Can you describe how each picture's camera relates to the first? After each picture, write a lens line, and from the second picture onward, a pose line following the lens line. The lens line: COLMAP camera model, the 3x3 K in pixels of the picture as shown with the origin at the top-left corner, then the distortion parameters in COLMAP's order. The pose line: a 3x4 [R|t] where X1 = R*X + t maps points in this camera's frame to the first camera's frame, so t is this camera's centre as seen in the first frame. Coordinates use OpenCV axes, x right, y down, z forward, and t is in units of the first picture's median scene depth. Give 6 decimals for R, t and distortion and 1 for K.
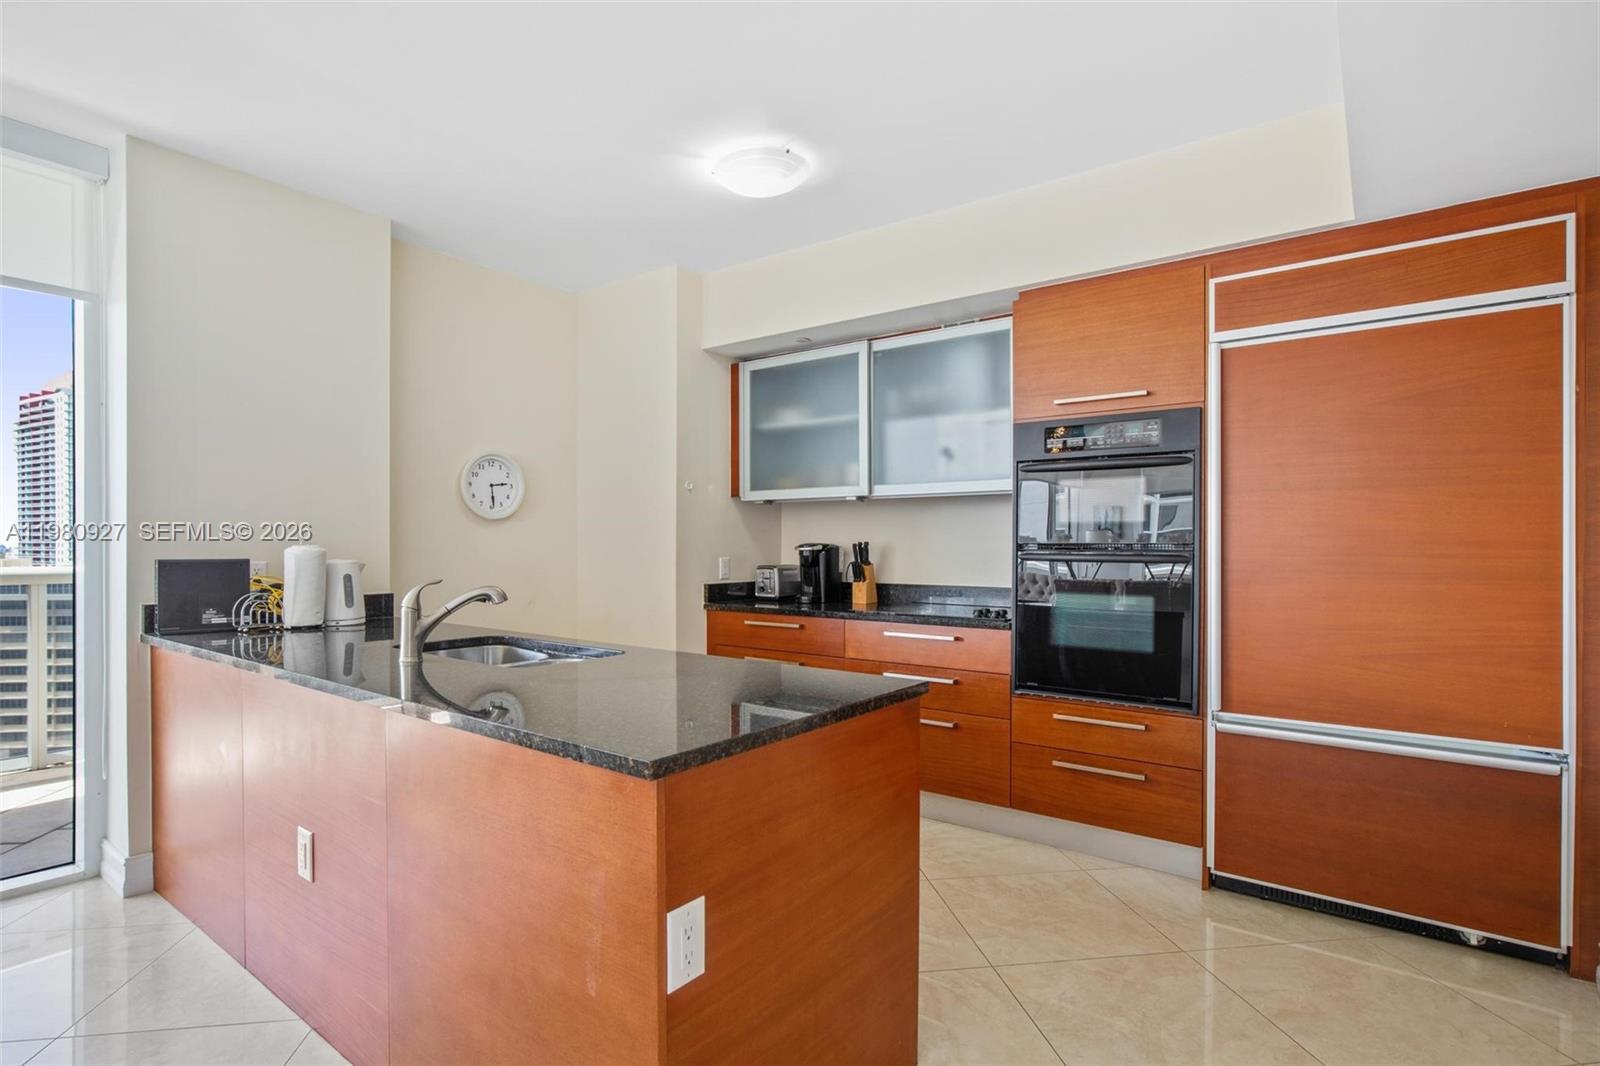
lens RADIAL K [[790.8, 0, 799.2], [0, 790.8, 548.8], [0, 0, 1]] dist [-0.019417, 0.013317]
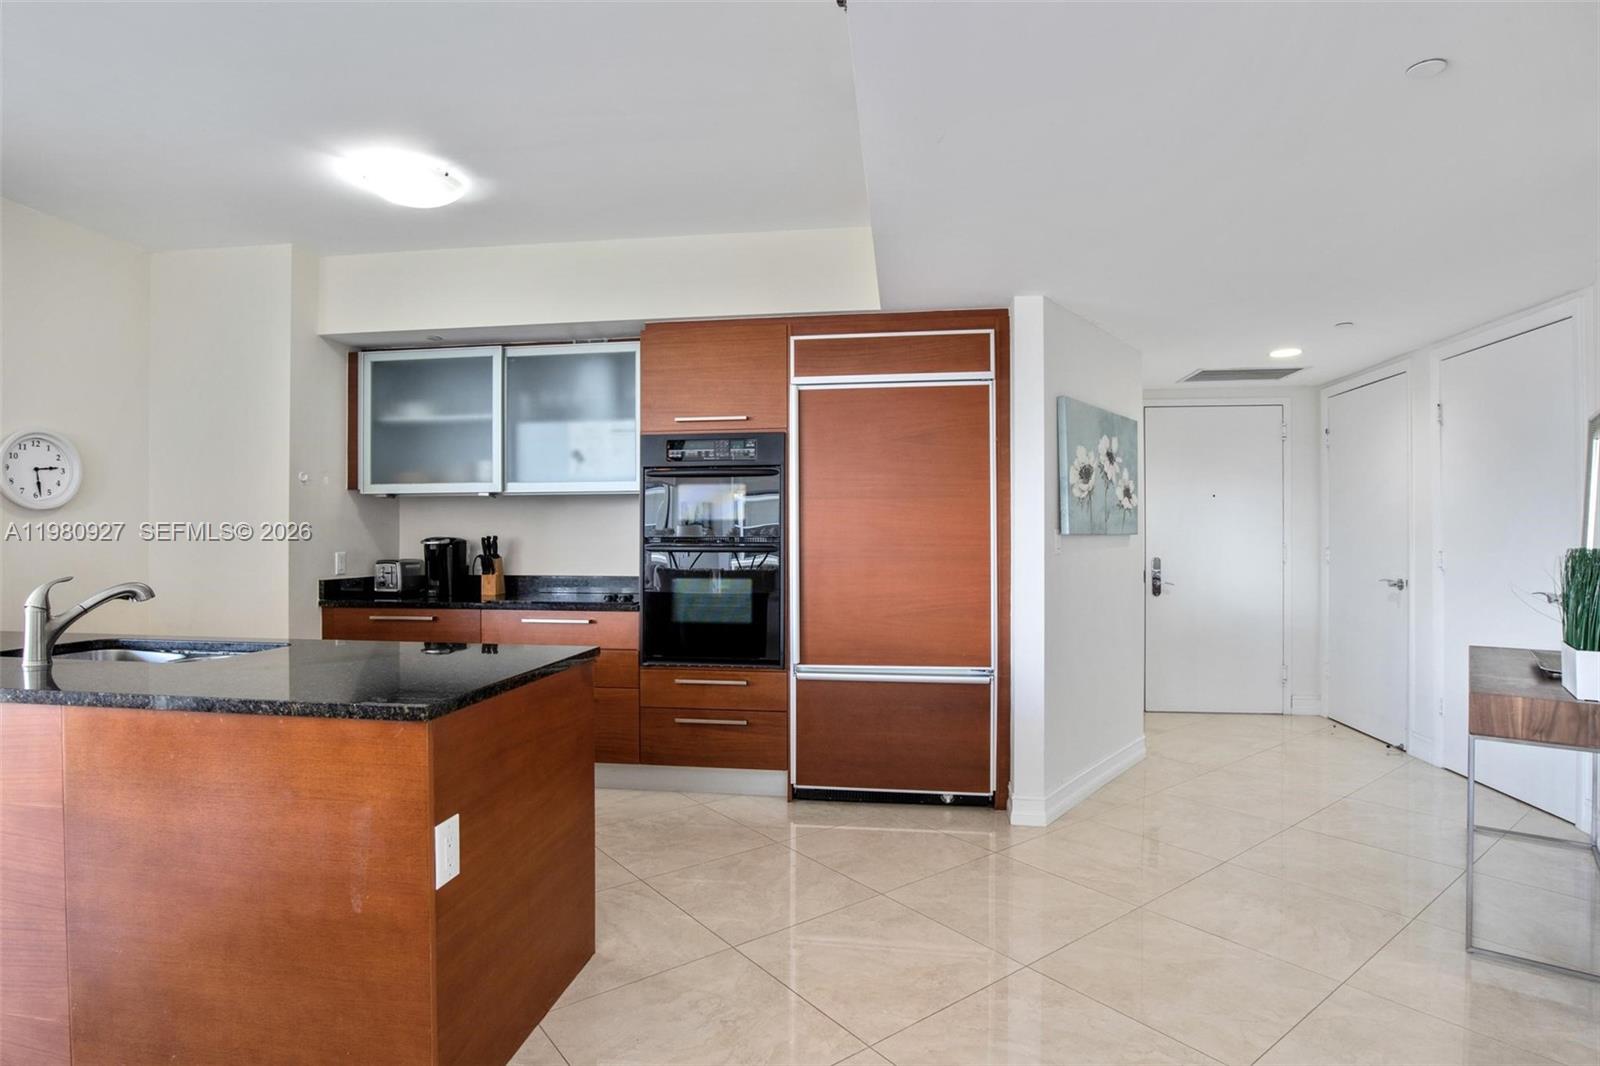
lens RADIAL K [[808.9, 0, 795.7], [0, 808.9, 536.4], [0, 0, 1]] dist [-0.046140, 0.014197]
pose [[0.875937, -0.001408, 0.482424, -0.107945], [0.005147, 0.999966, -0.006426, 0.001094], [-0.482399, 0.008112, 0.875914, -0.162462]]
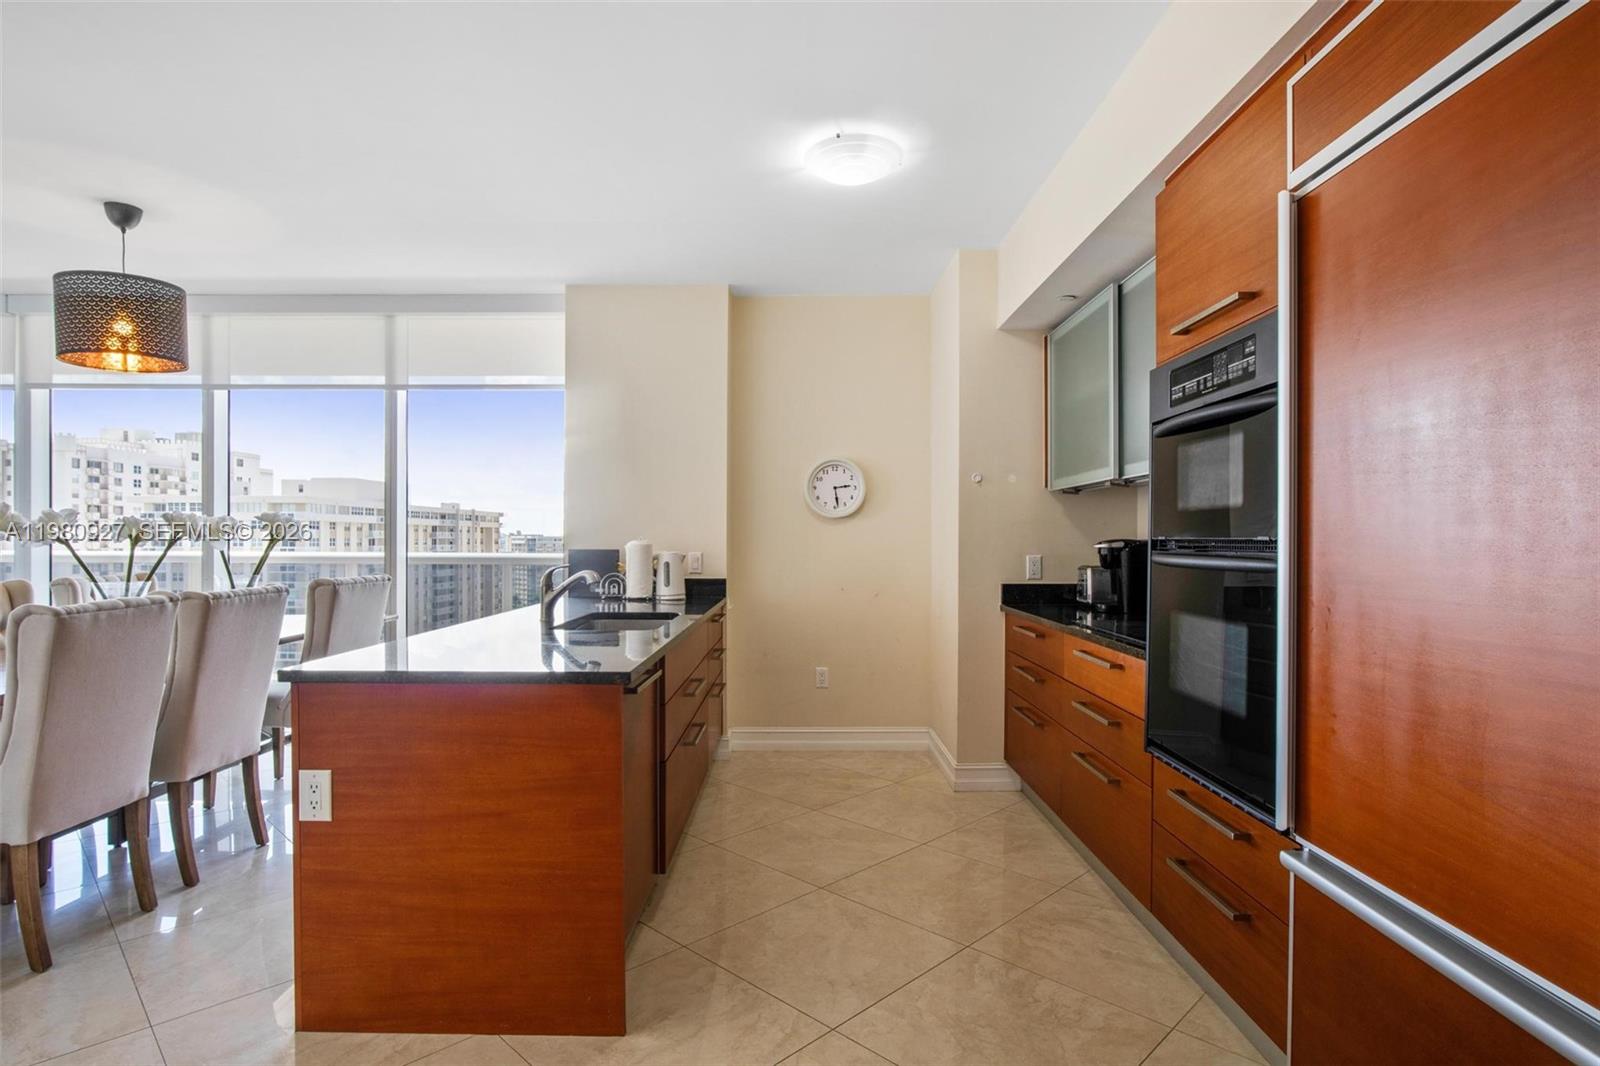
lens RADIAL K [[834.3, 0, 800.3], [0, 834.3, 542.4], [0, 0, 1]] dist [-0.019034, 0.000384]
pose [[0.604876, 0.003697, -0.796311, 0.689191], [-0.006559, 0.999978, -0.000340, -0.001791], [0.796293, 0.005429, 0.604887, 0.306125]]
